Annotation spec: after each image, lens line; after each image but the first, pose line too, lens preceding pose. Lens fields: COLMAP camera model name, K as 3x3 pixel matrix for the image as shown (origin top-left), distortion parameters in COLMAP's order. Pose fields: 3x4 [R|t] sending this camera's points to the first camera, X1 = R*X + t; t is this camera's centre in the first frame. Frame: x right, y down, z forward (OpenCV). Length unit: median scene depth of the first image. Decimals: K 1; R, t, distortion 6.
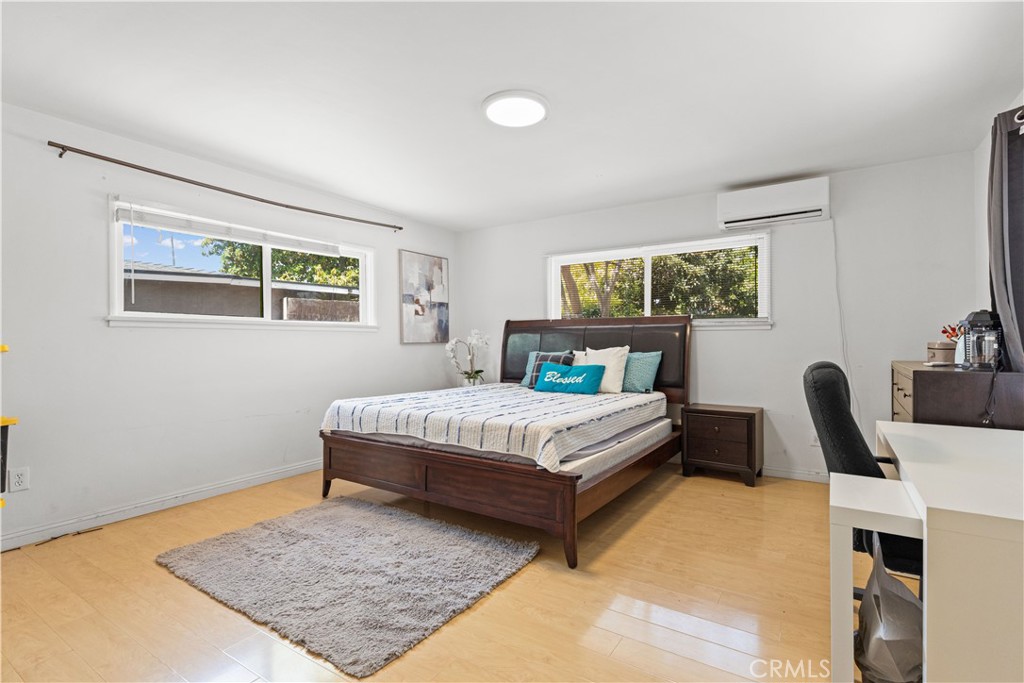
lens RADIAL K [[491.5, 0, 510.9], [0, 491.5, 342.4], [0, 0, 1]] dist [0.005529, -0.001161]
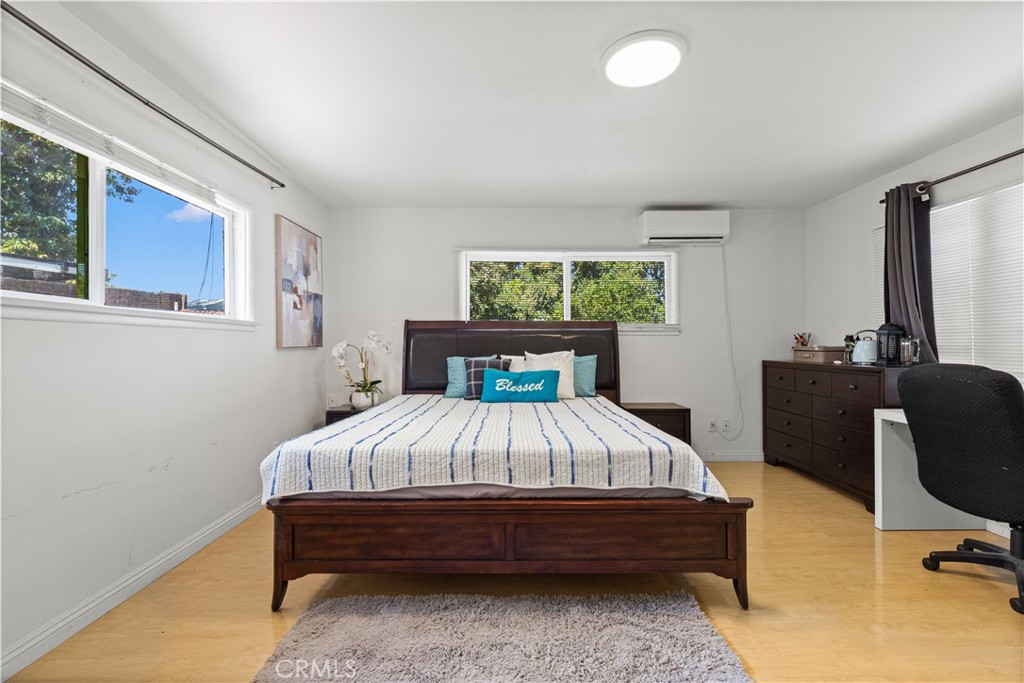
lens RADIAL K [[453.0, 0, 515.2], [0, 453.0, 339.9], [0, 0, 1]] dist [0.000978, -0.000692]
pose [[0.824402, 0.007190, 0.565959, -0.372317], [-0.000156, 0.999922, -0.012476, -0.001577], [-0.566005, 0.010197, 0.824339, 0.321690]]
